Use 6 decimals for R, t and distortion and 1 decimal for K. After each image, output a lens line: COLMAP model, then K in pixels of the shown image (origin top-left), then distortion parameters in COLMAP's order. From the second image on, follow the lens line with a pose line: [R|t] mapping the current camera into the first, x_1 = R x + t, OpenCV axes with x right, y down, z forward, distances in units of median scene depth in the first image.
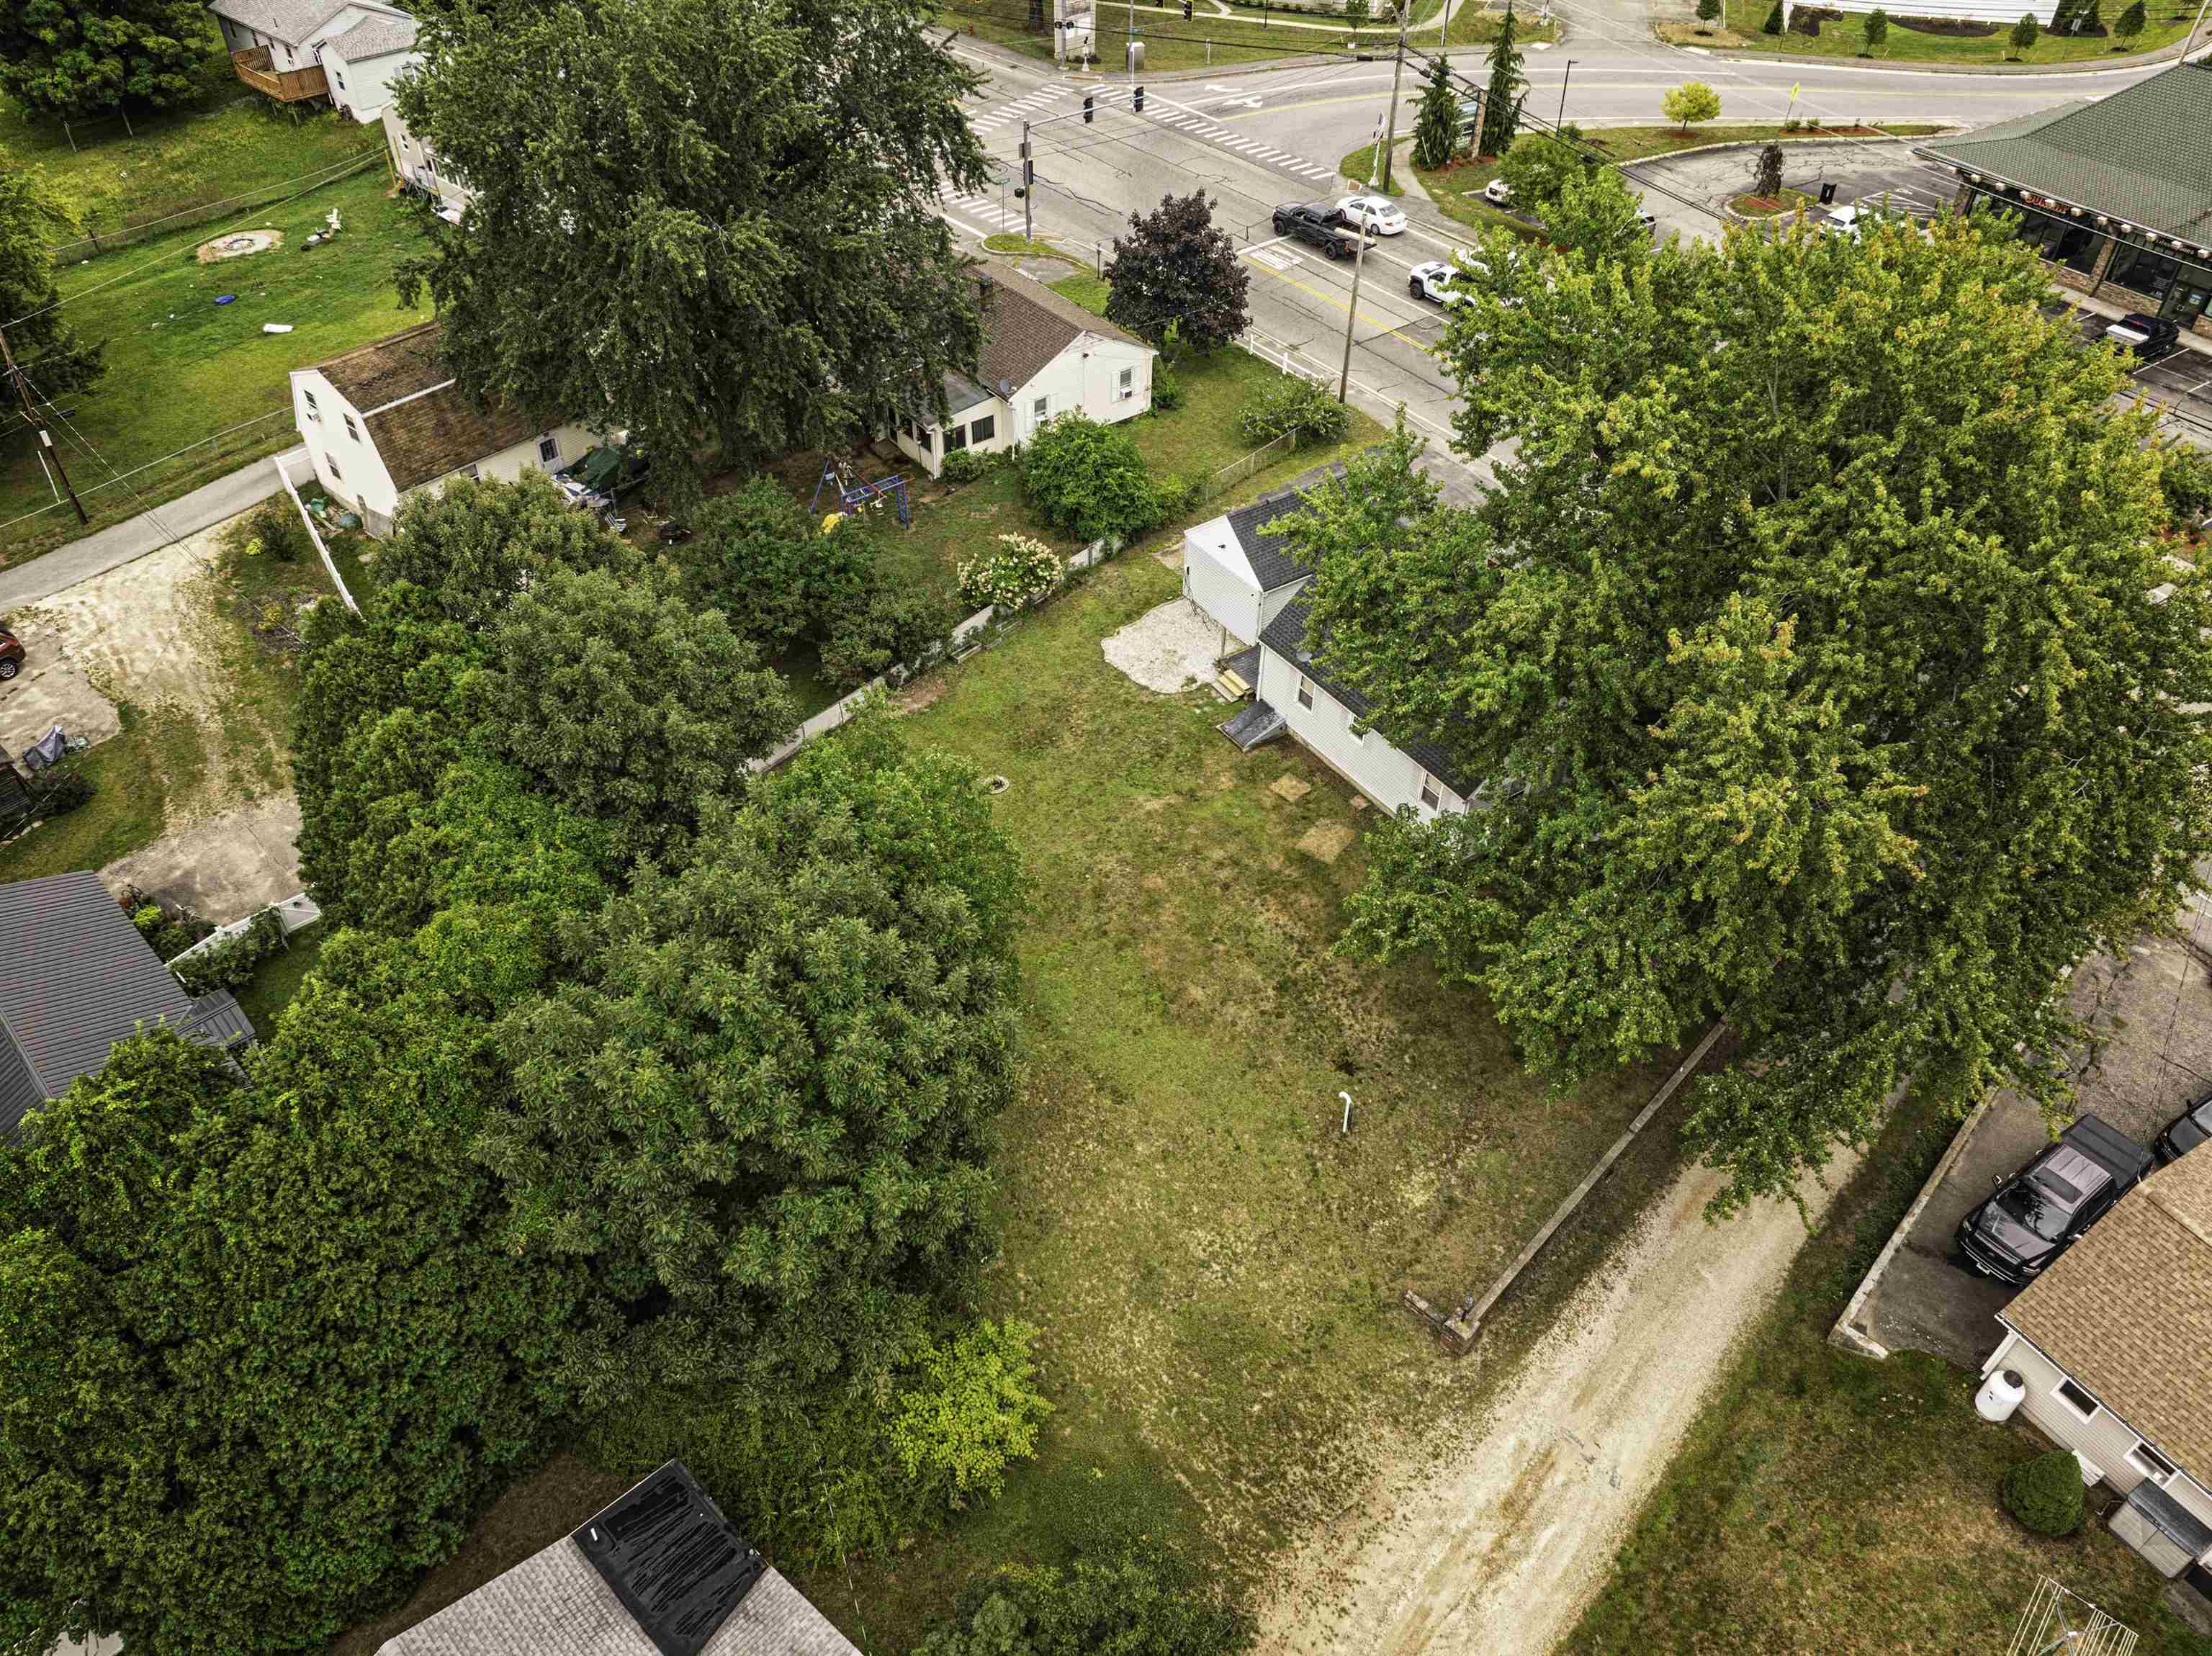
lens RADIAL K [[1554.6, 0, 1103.8], [0, 1554.6, 821.8], [0, 0, 1]] dist [-0.026089, -0.011990]
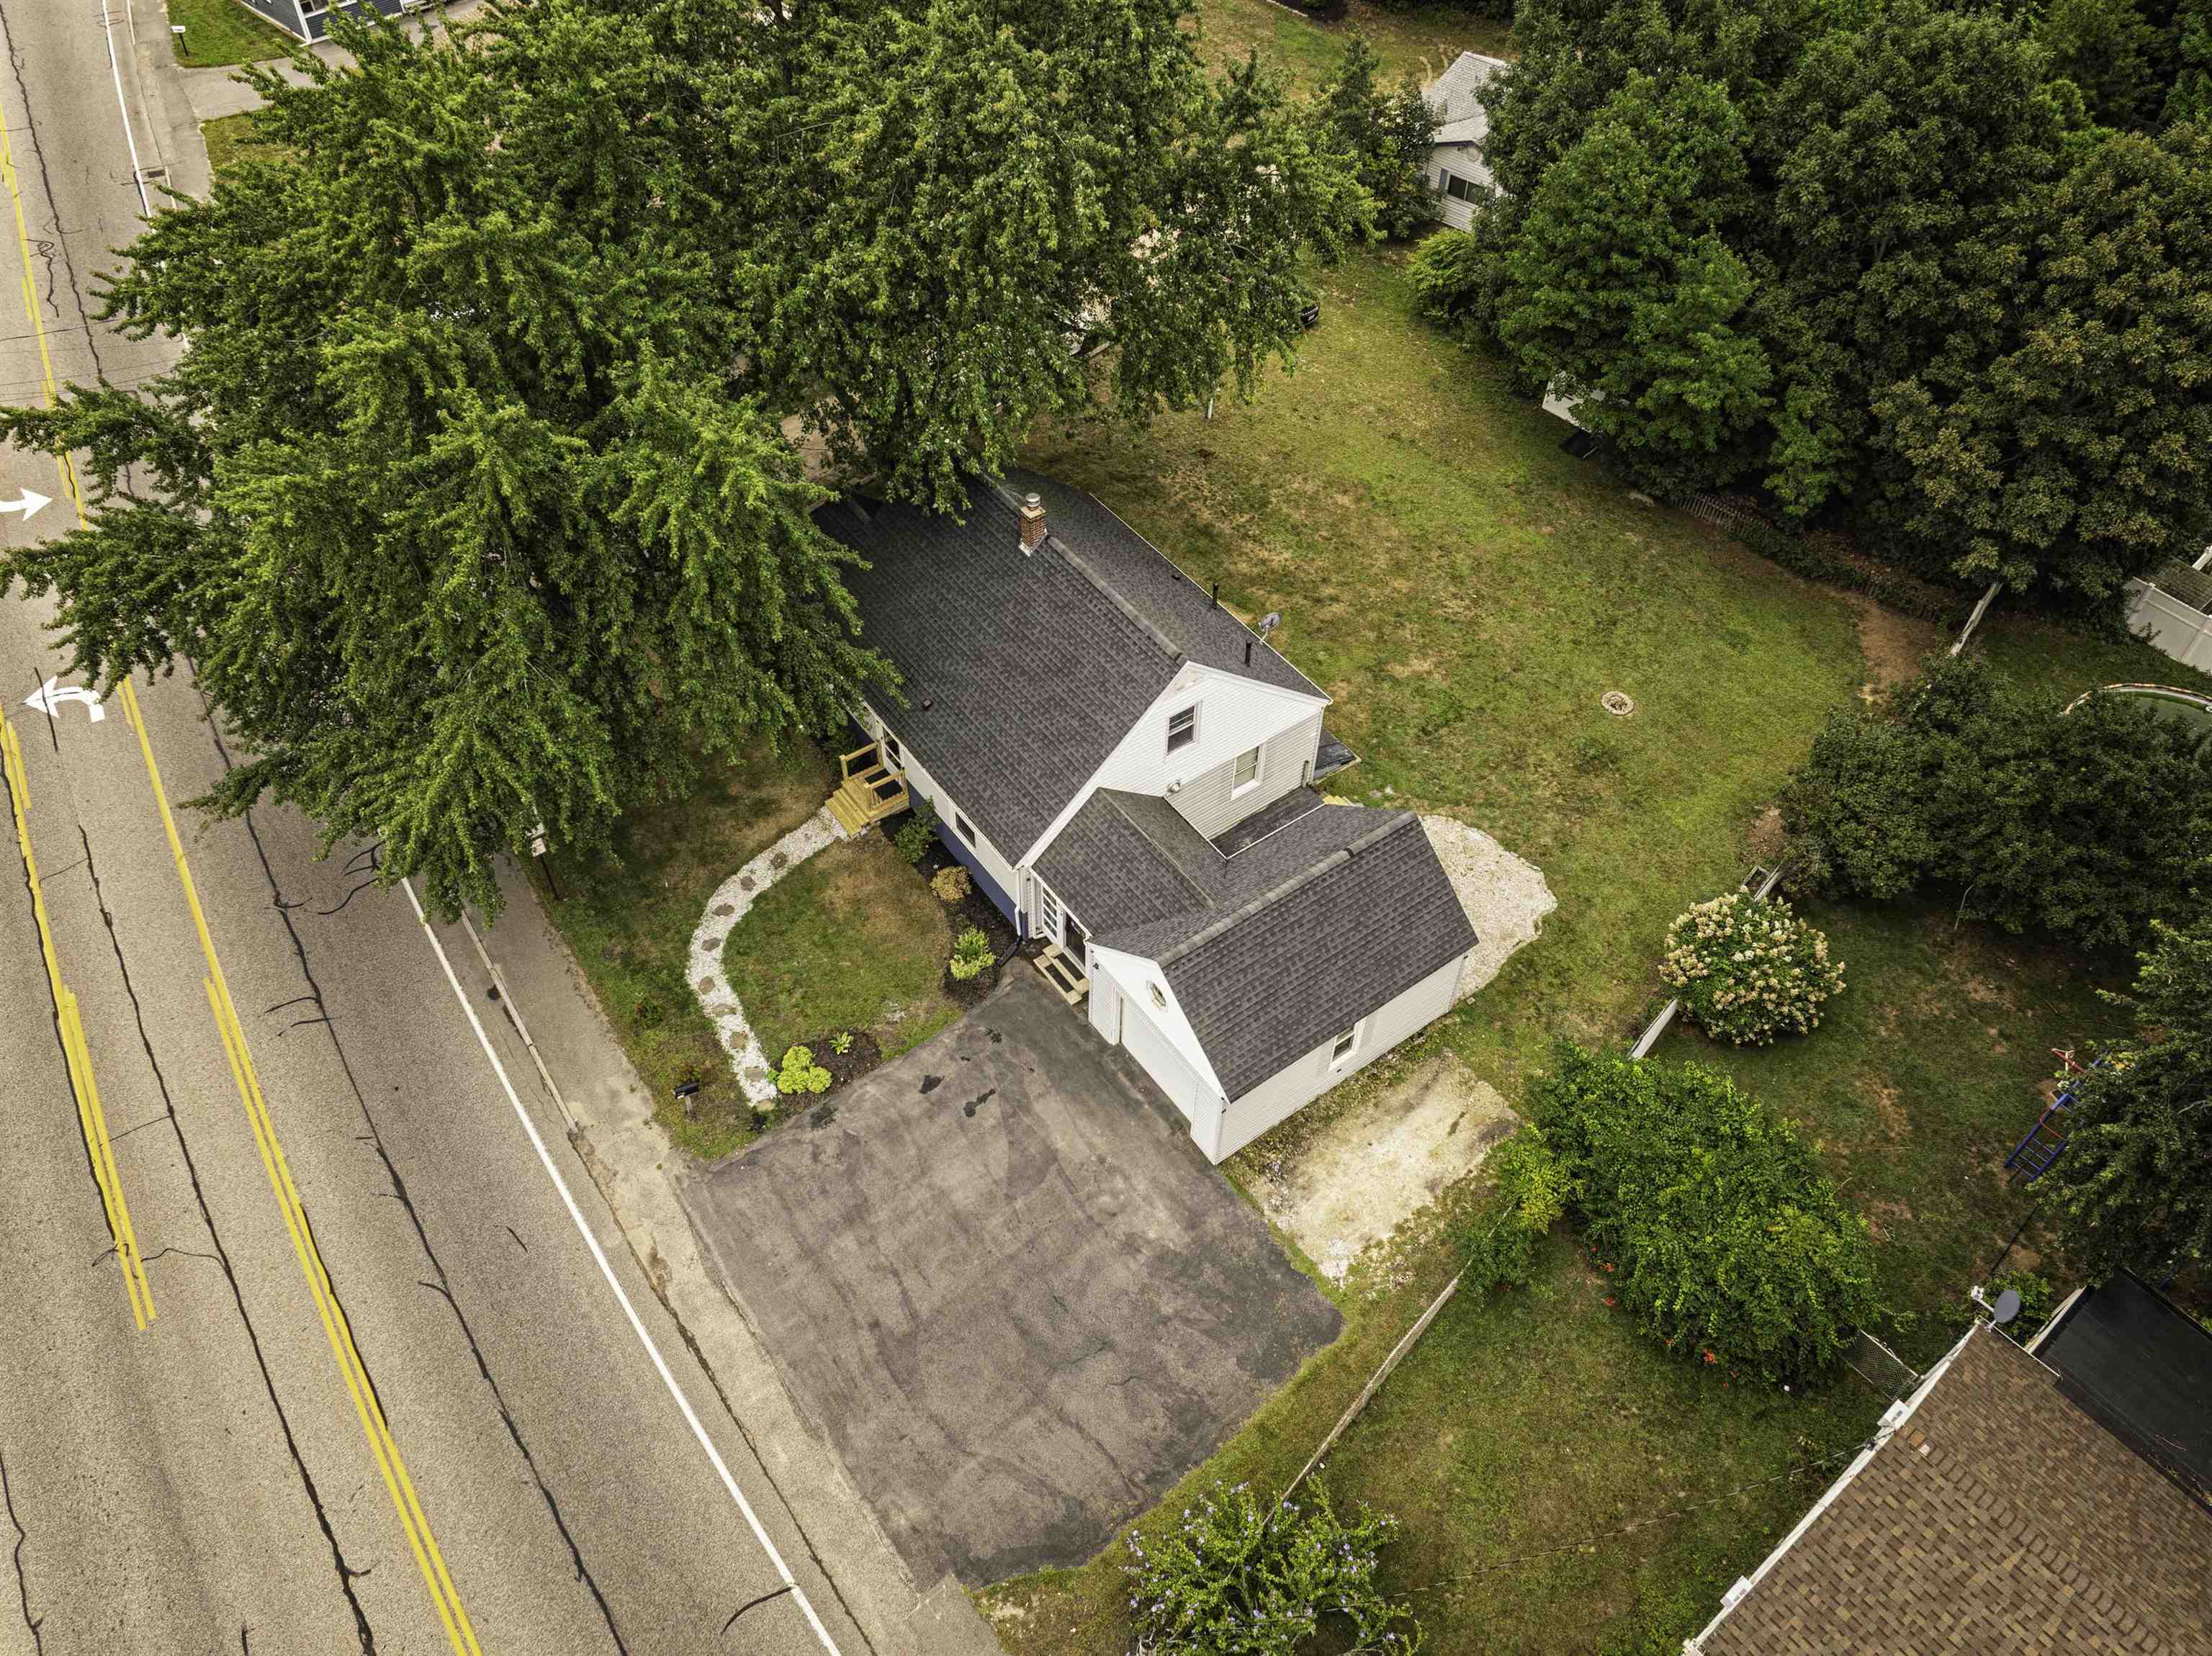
lens RADIAL K [[1560.4, 0, 1099.1], [0, 1560.4, 815.4], [0, 0, 1]] dist [-0.003490, -0.063930]
pose [[-0.999086, 0.001121, -0.042732, 0.251554], [-0.042725, 0.006024, 0.999069, -0.880871], [0.001377, 0.999981, -0.005971, 1.125654]]
